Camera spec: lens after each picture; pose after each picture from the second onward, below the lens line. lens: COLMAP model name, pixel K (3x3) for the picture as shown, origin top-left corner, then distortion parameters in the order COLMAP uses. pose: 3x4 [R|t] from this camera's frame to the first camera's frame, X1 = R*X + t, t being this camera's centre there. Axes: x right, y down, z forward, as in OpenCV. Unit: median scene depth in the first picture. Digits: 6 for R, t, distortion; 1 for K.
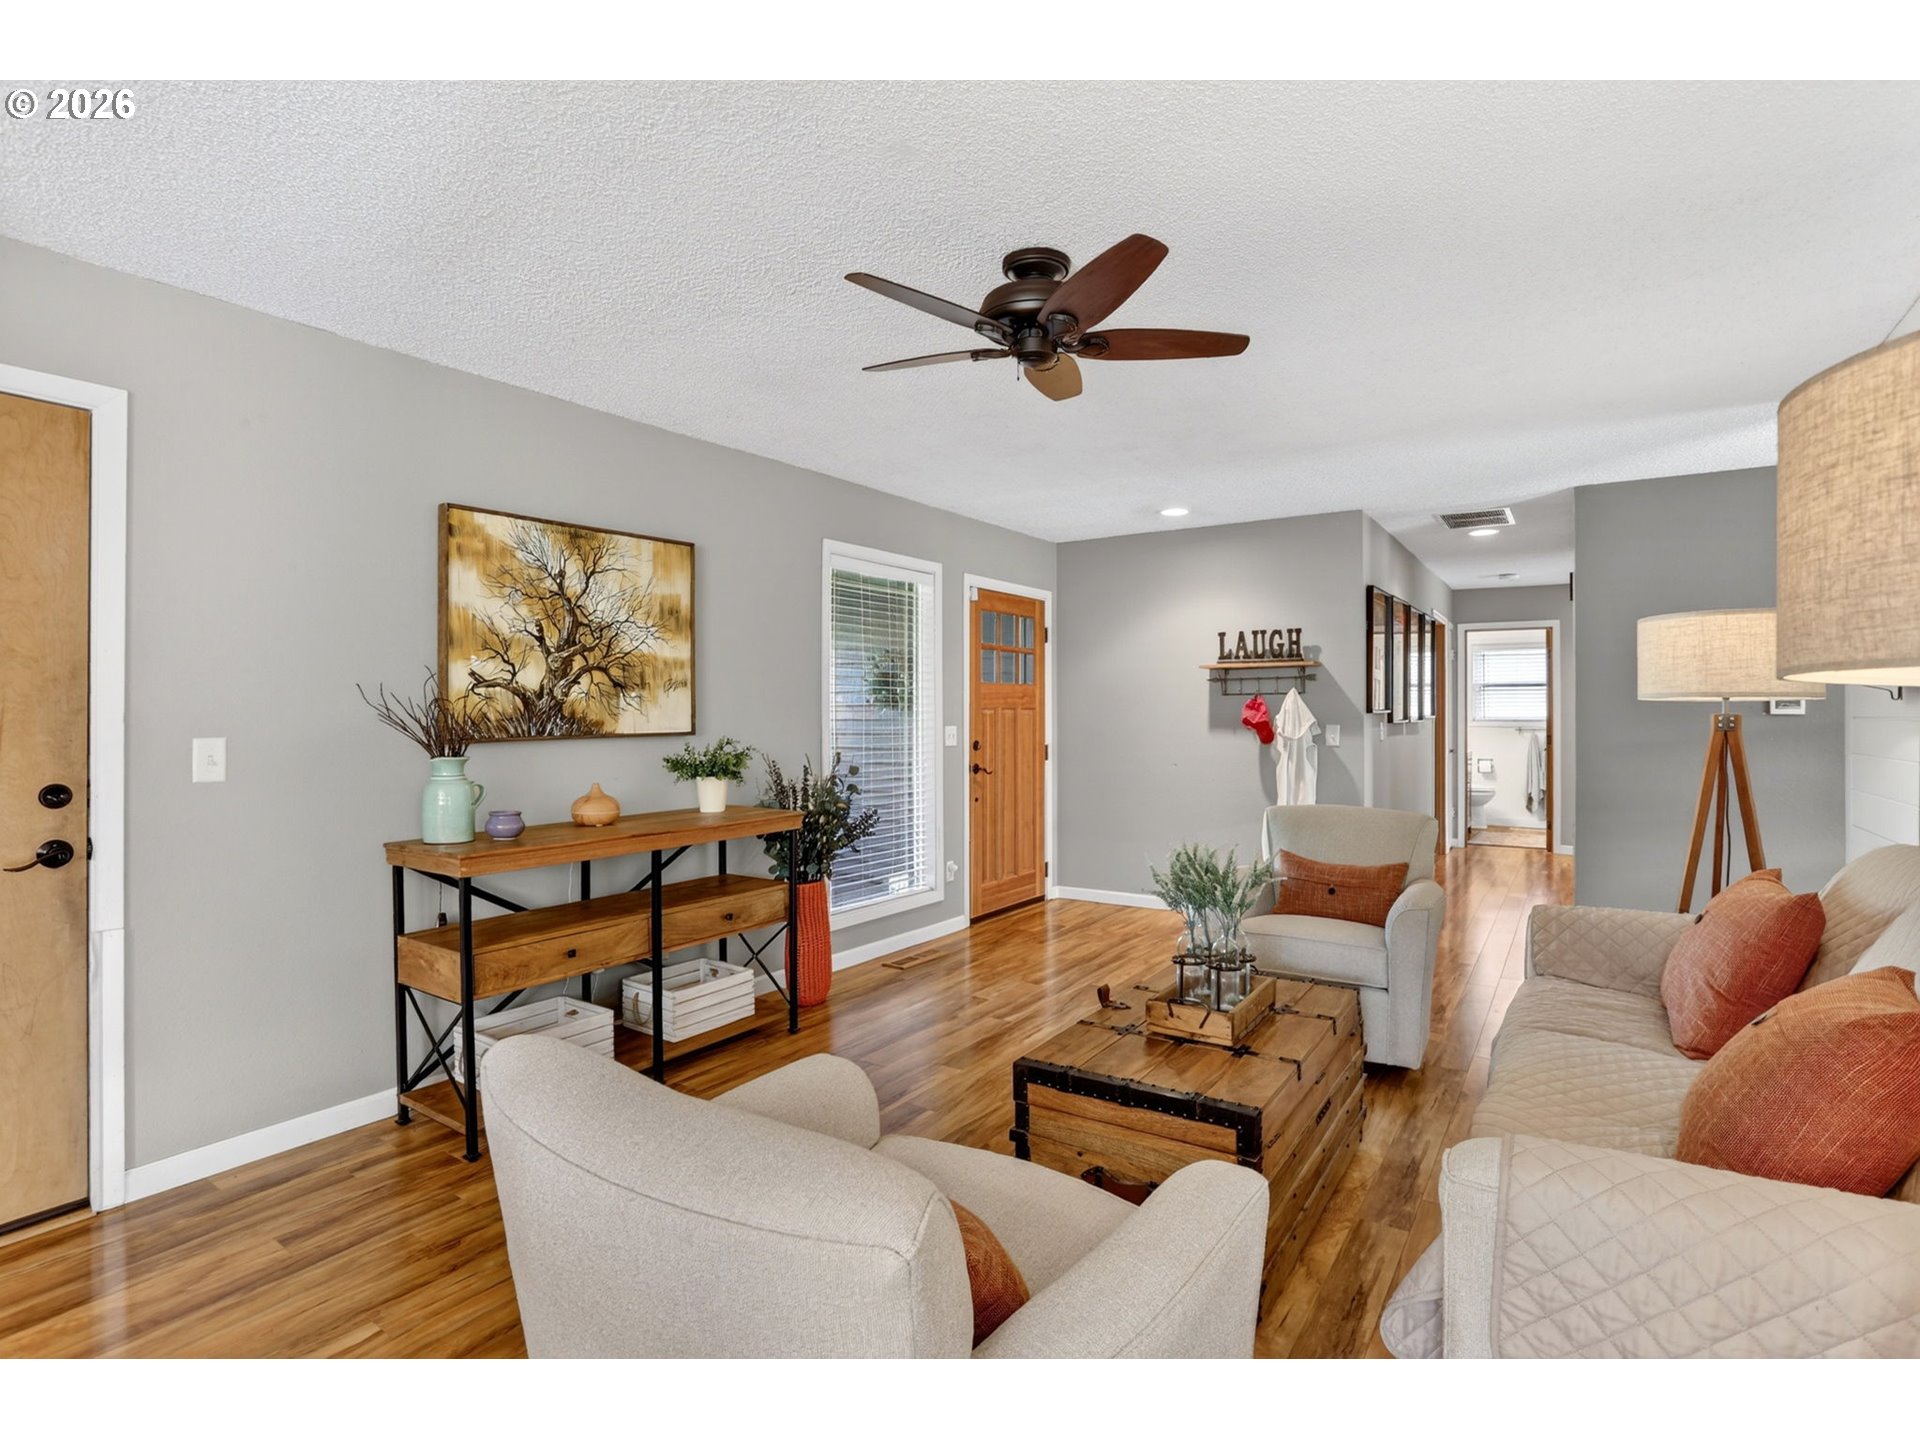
lens RADIAL K [[941.8, 0, 957.2], [0, 941.8, 713.3], [0, 0, 1]] dist [-0.070956, 0.028446]
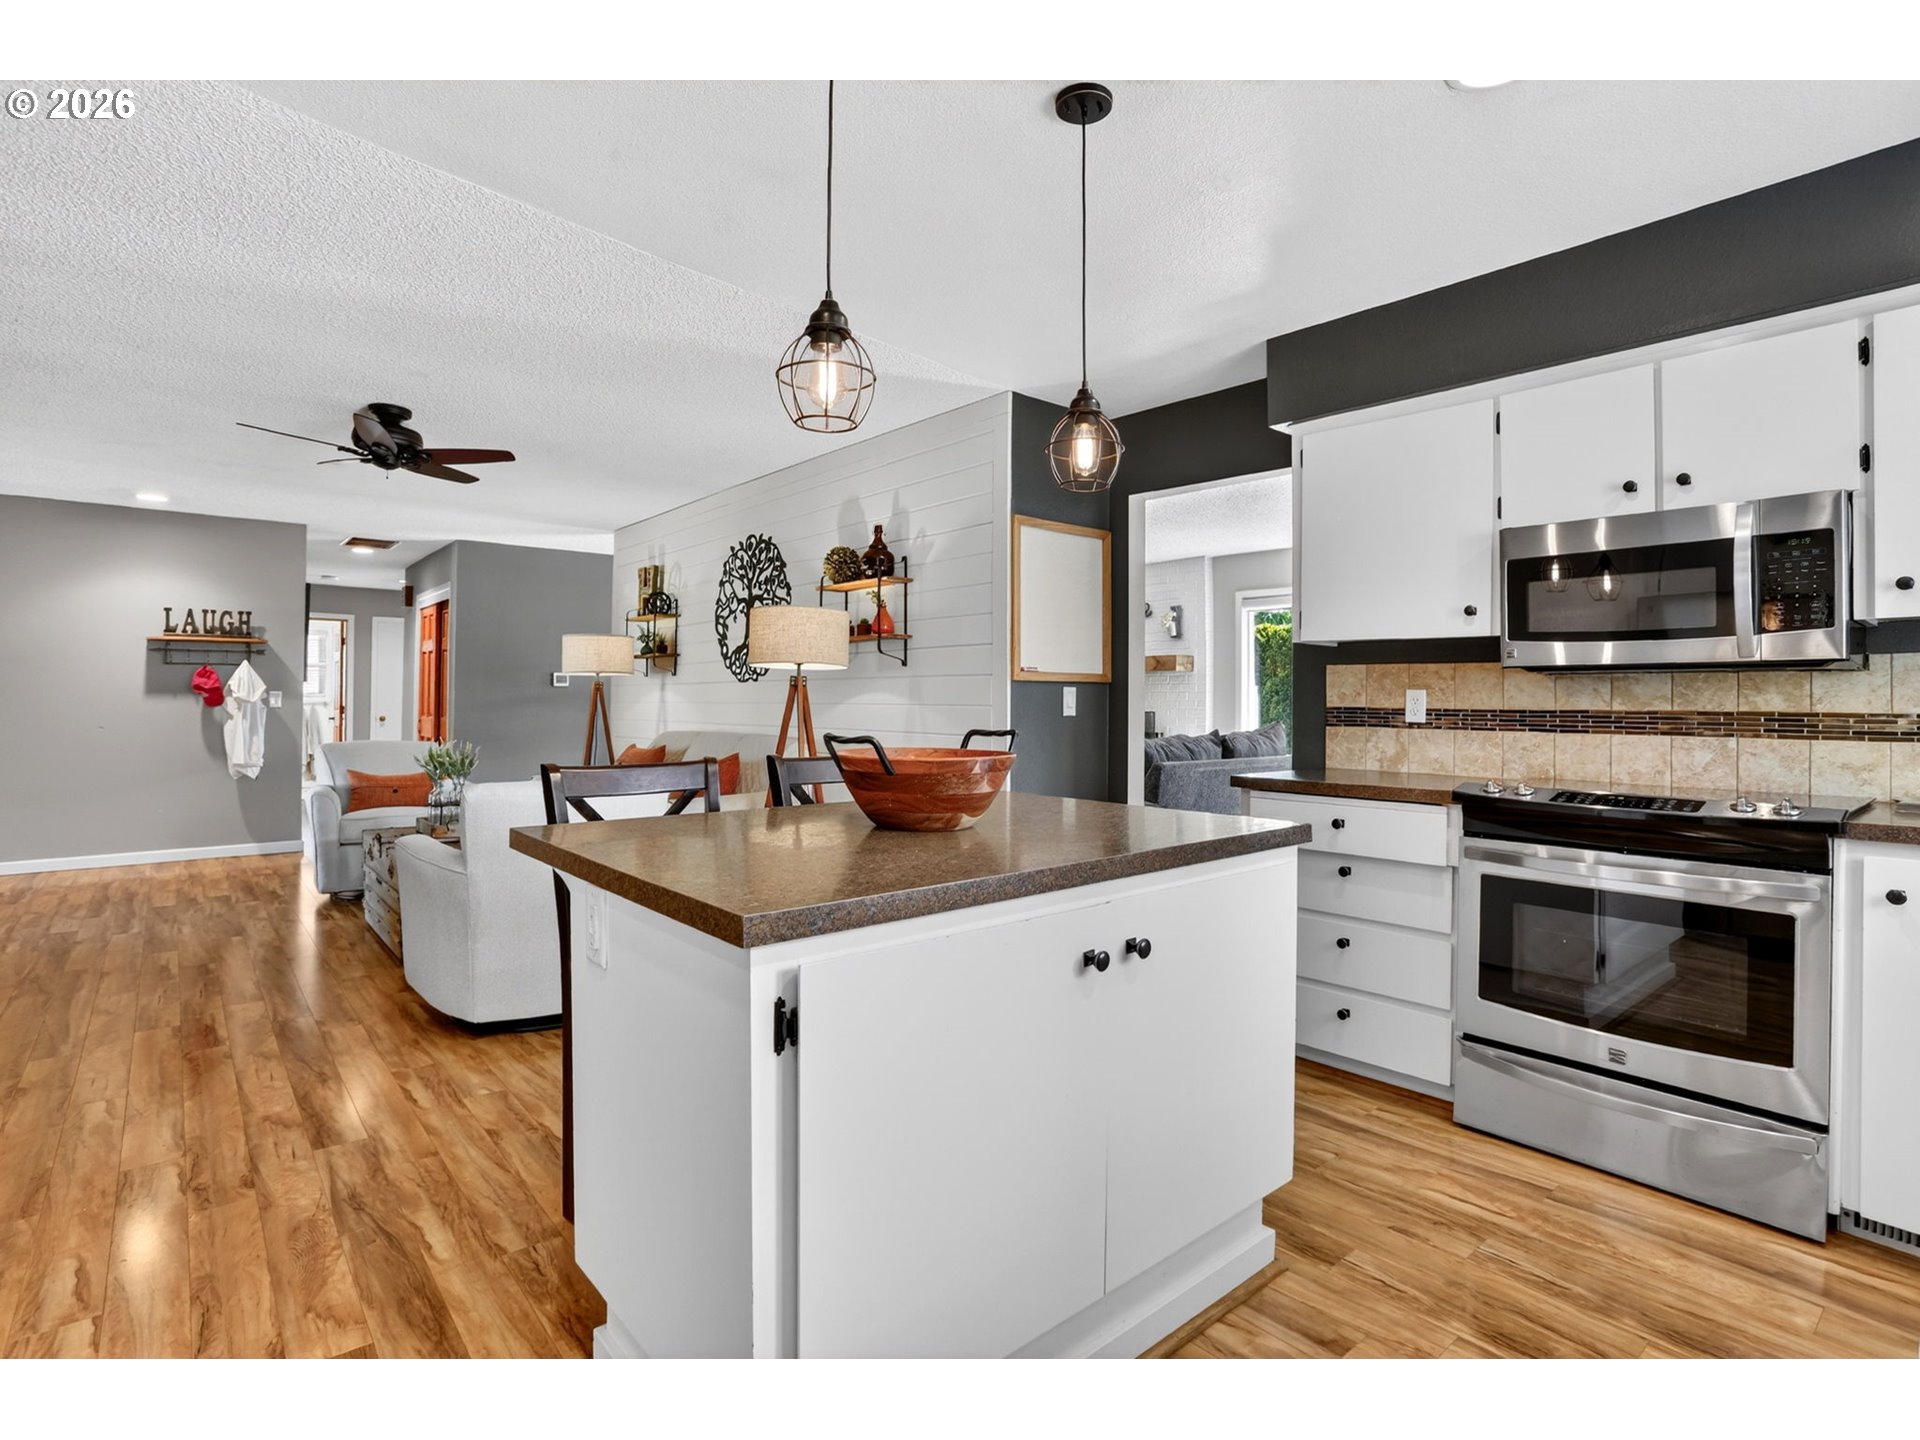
lens RADIAL K [[953.6, 0, 962.3], [0, 953.6, 696.0], [0, 0, 1]] dist [-0.063423, 0.028436]
pose [[0.247392, 0.008923, 0.968874, -0.587128], [-0.004183, 0.999958, -0.008141, 0.026157], [-0.968906, -0.002039, 0.247419, -0.210529]]
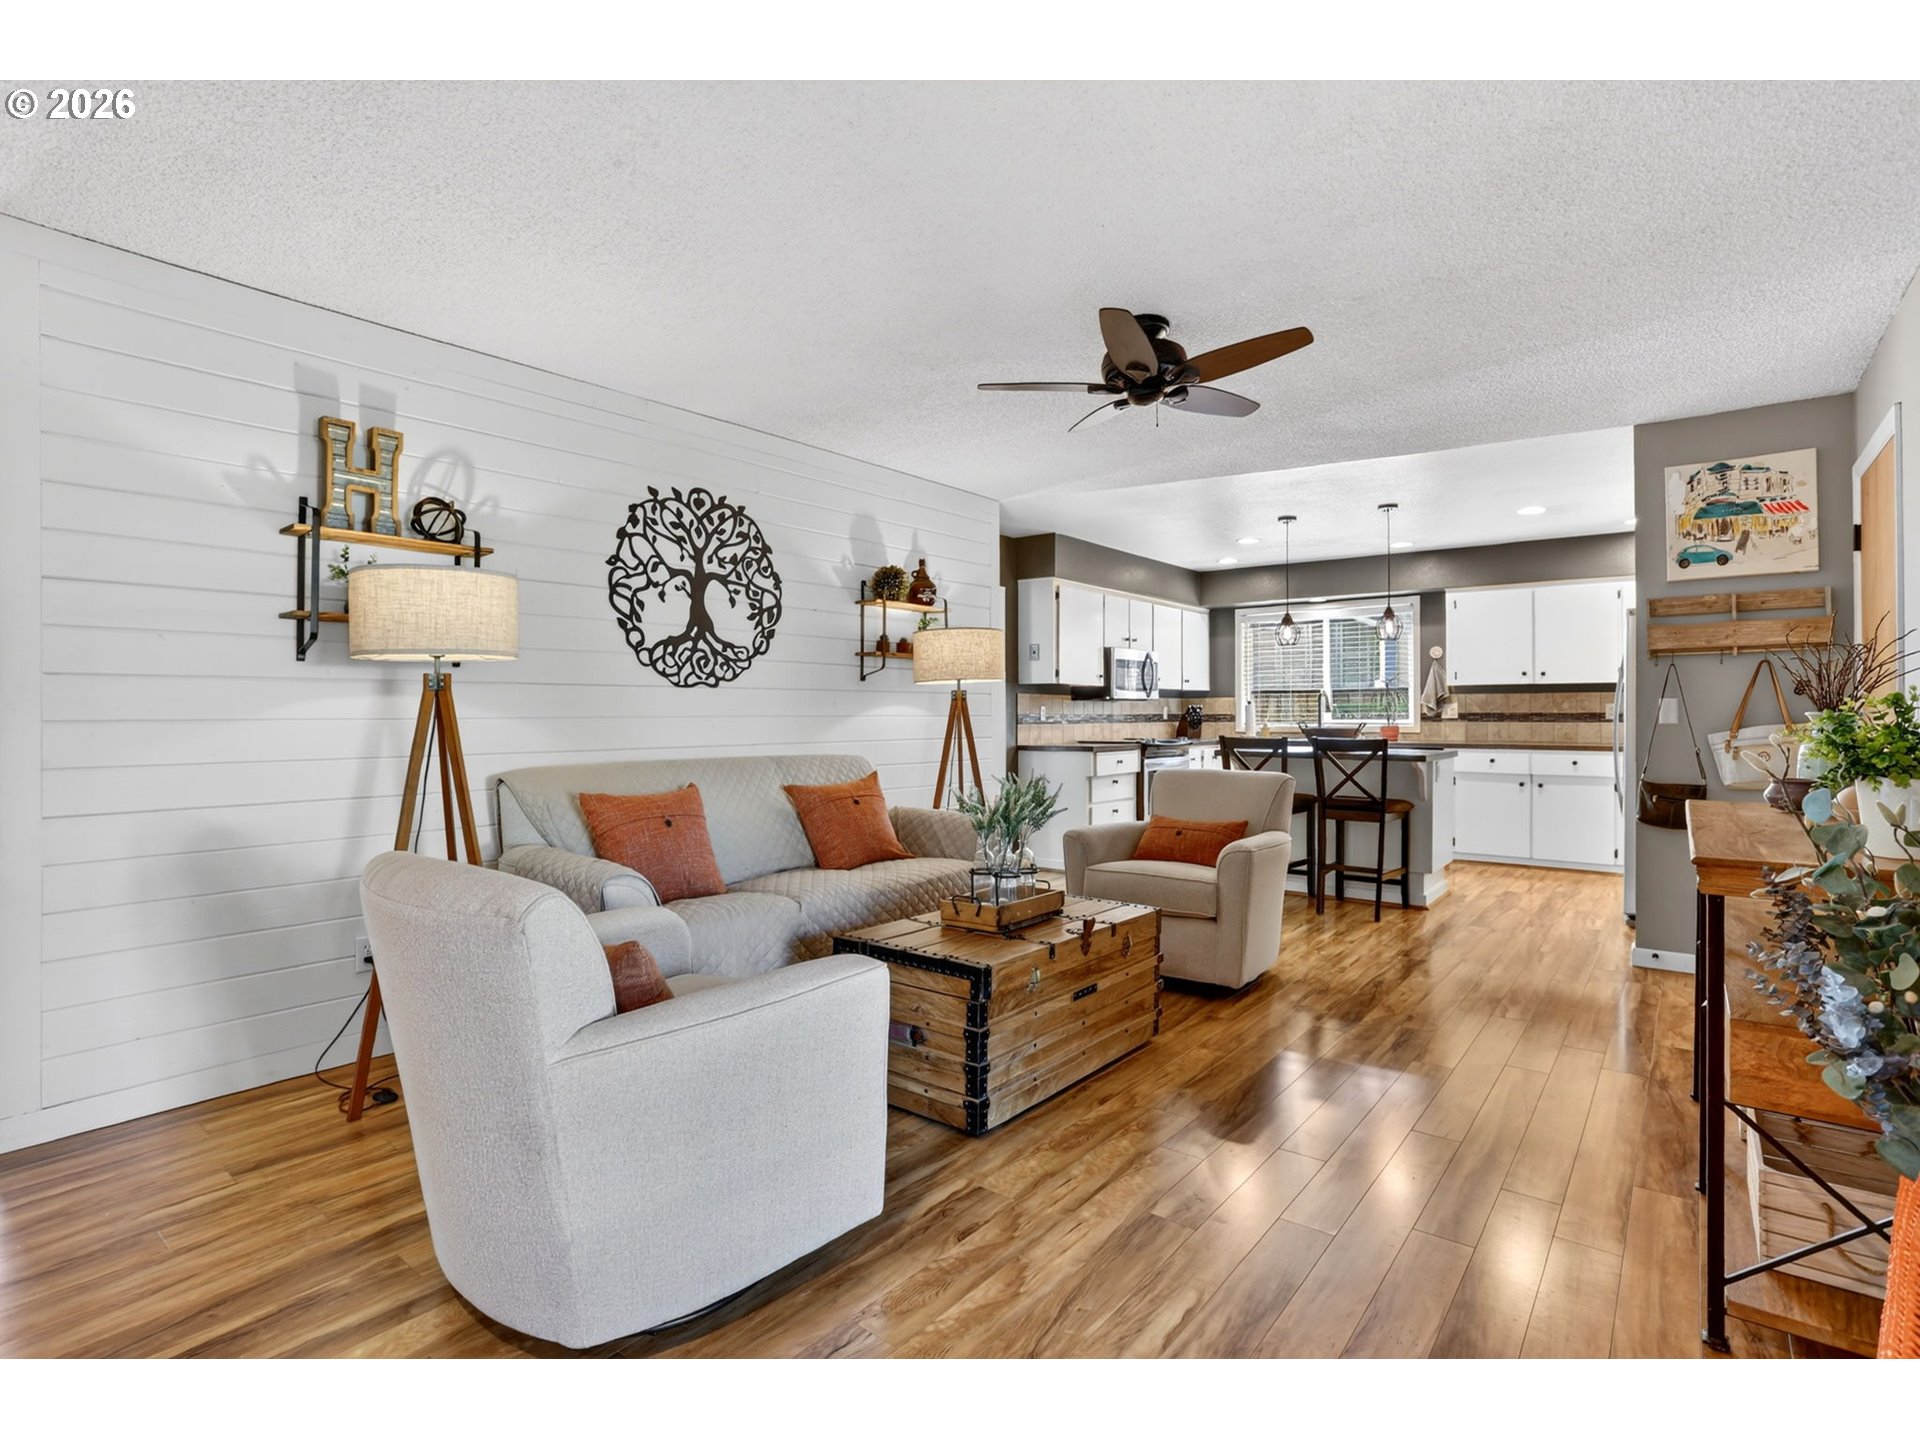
lens RADIAL K [[941.8, 0, 957.2], [0, 941.8, 713.3], [0, 0, 1]] dist [-0.070956, 0.028446]
pose [[-0.997321, 0.005849, 0.072915, 0.114001], [0.005913, 0.999982, 0.000659, 0.024038], [-0.072910, 0.001089, -0.997338, 1.027426]]
